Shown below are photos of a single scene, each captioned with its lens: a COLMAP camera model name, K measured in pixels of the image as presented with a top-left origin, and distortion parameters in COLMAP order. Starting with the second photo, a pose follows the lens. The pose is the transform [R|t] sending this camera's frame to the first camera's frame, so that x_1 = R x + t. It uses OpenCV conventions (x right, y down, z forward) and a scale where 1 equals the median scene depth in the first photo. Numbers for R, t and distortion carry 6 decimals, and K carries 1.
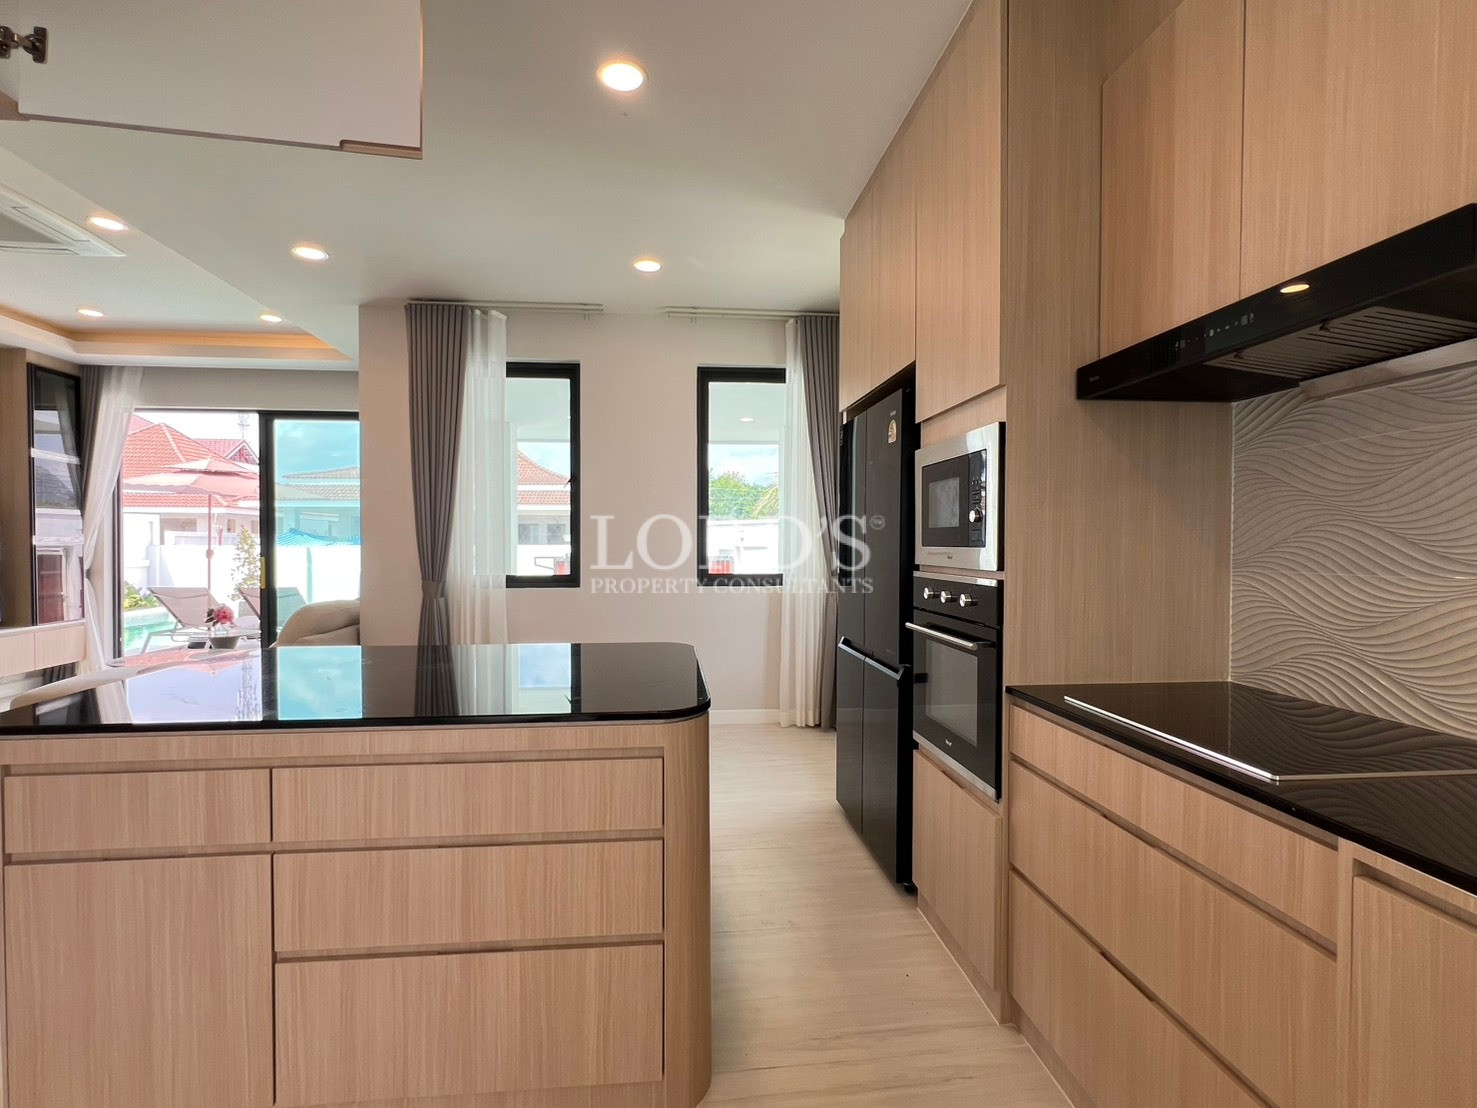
lens RADIAL K [[717.3, 0, 737.1], [0, 717.3, 557.3], [0, 0, 1]] dist [-0.001697, 0.000624]
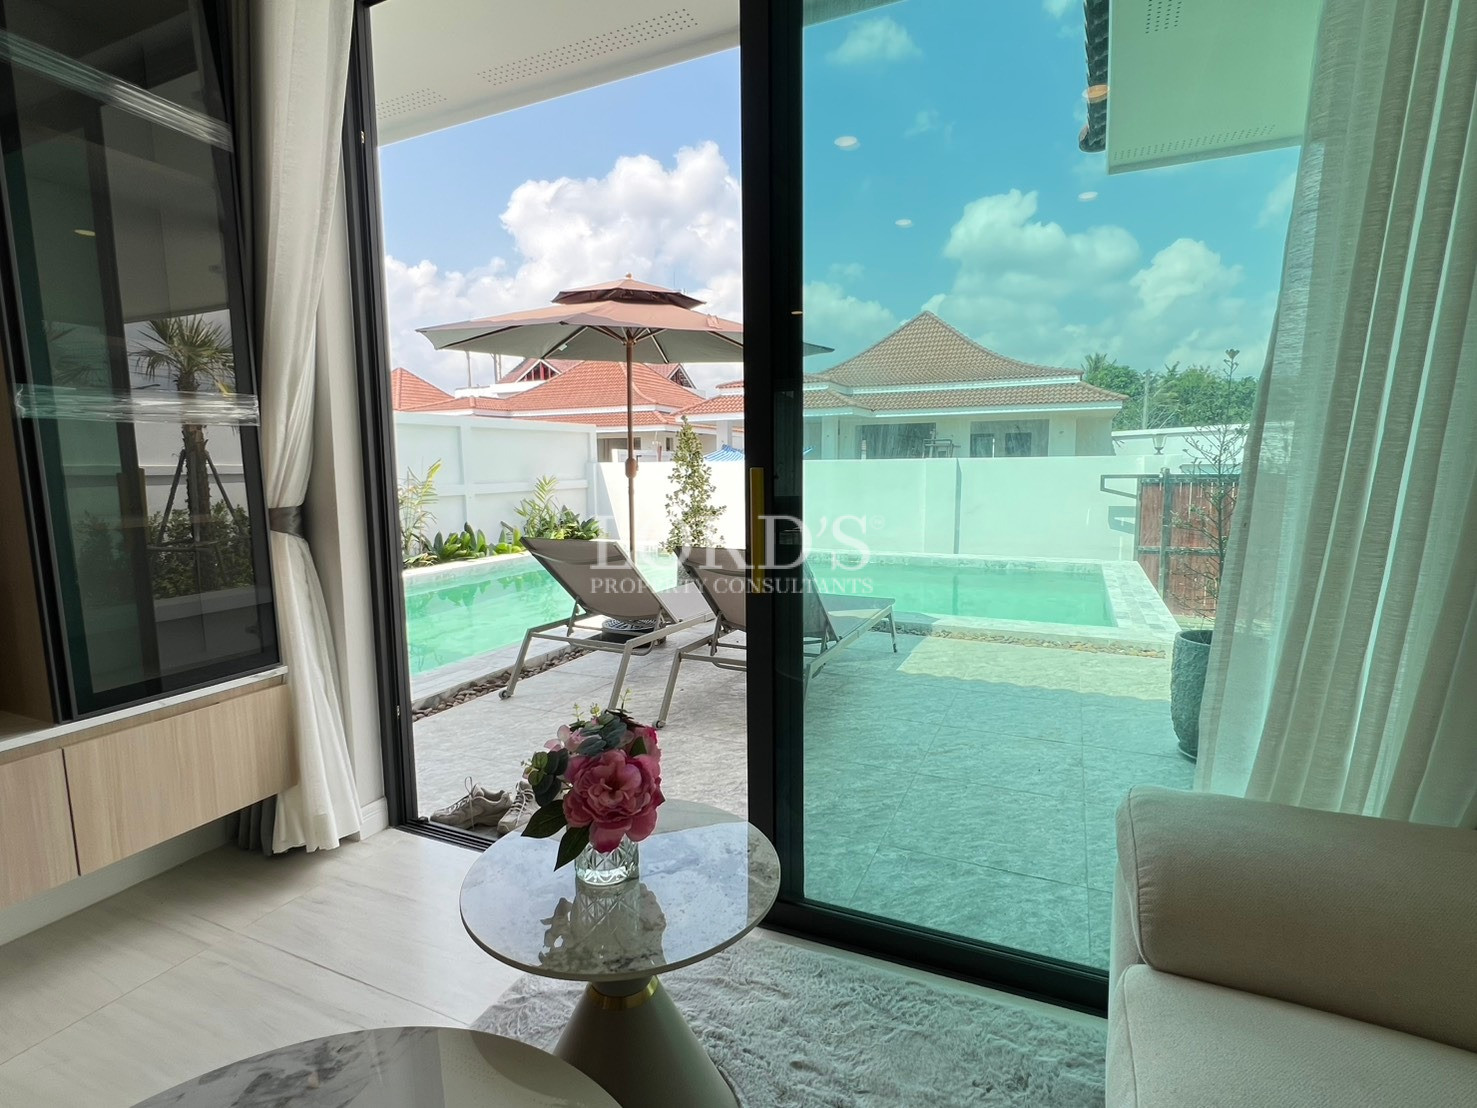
lens RADIAL K [[734.0, 0, 726.0], [0, 734.0, 555.3], [0, 0, 1]] dist [-0.000505, 0.000230]
pose [[0.857760, 0.053592, -0.511250, -0.365437], [0.000407, 0.994479, 0.104930, 0.002232], [0.514051, -0.090213, 0.853003, 0.524284]]
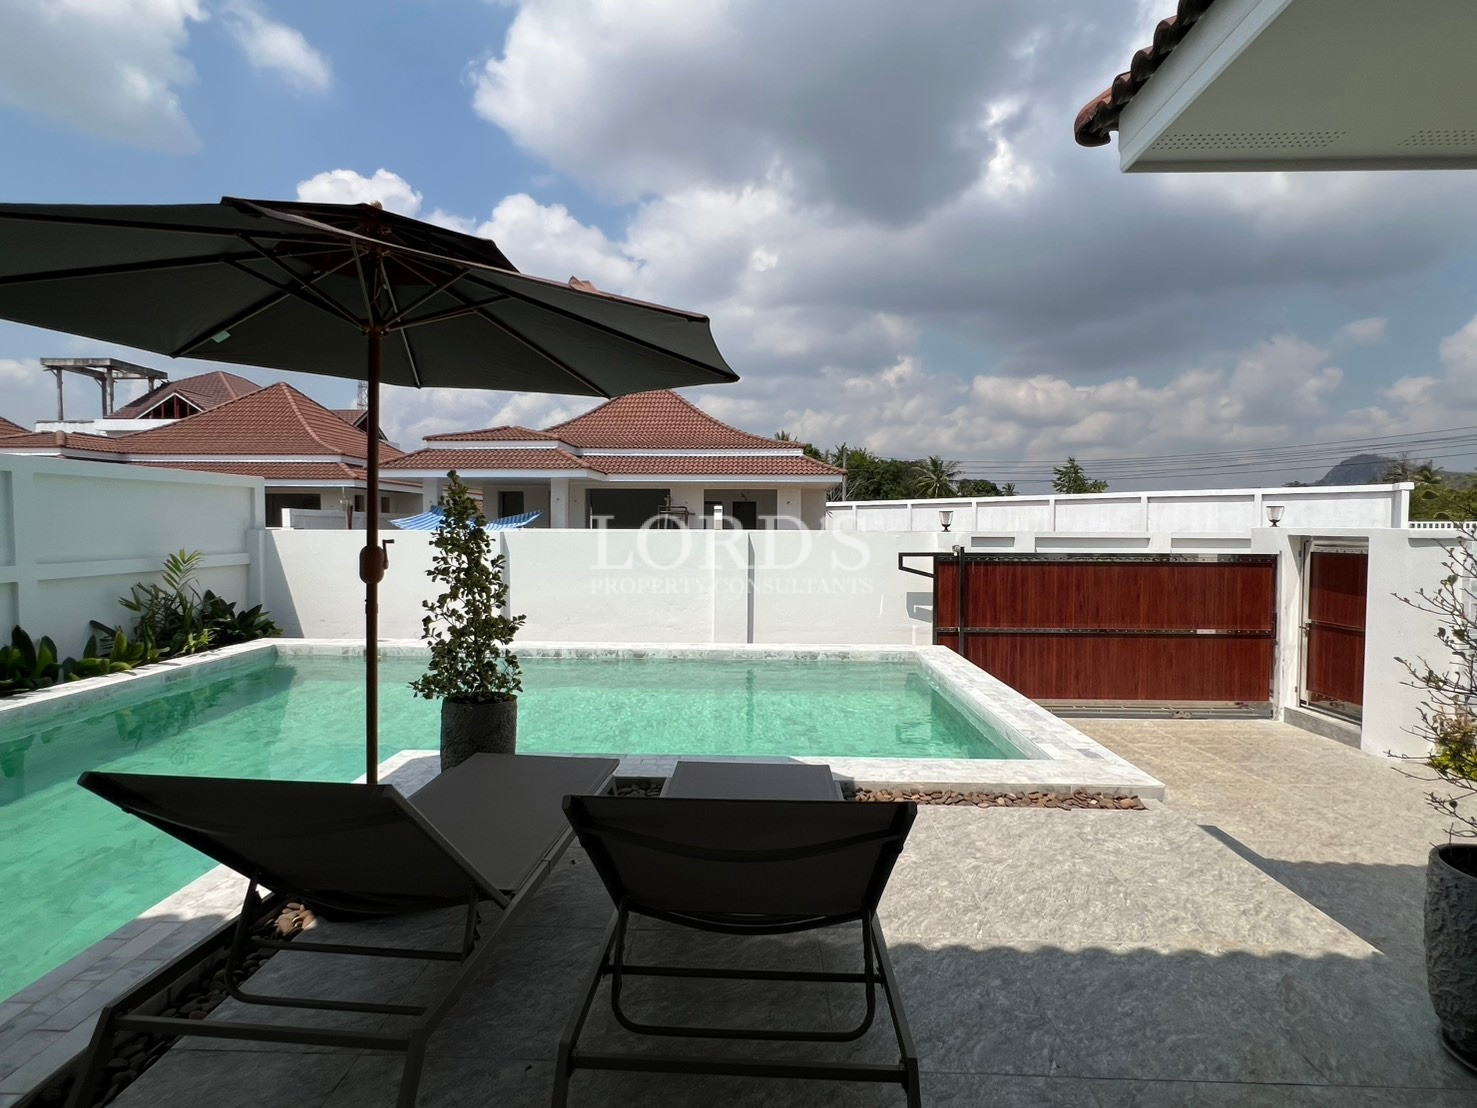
lens RADIAL K [[731.6, 0, 734.1], [0, 731.6, 552.8], [0, 0, 1]] dist [-0.002128, 0.000253]
pose [[0.991538, 0.008606, -0.129532, -0.513586], [-0.006439, 0.999832, 0.017140, -0.014059], [0.129658, -0.016161, 0.991427, 0.675281]]
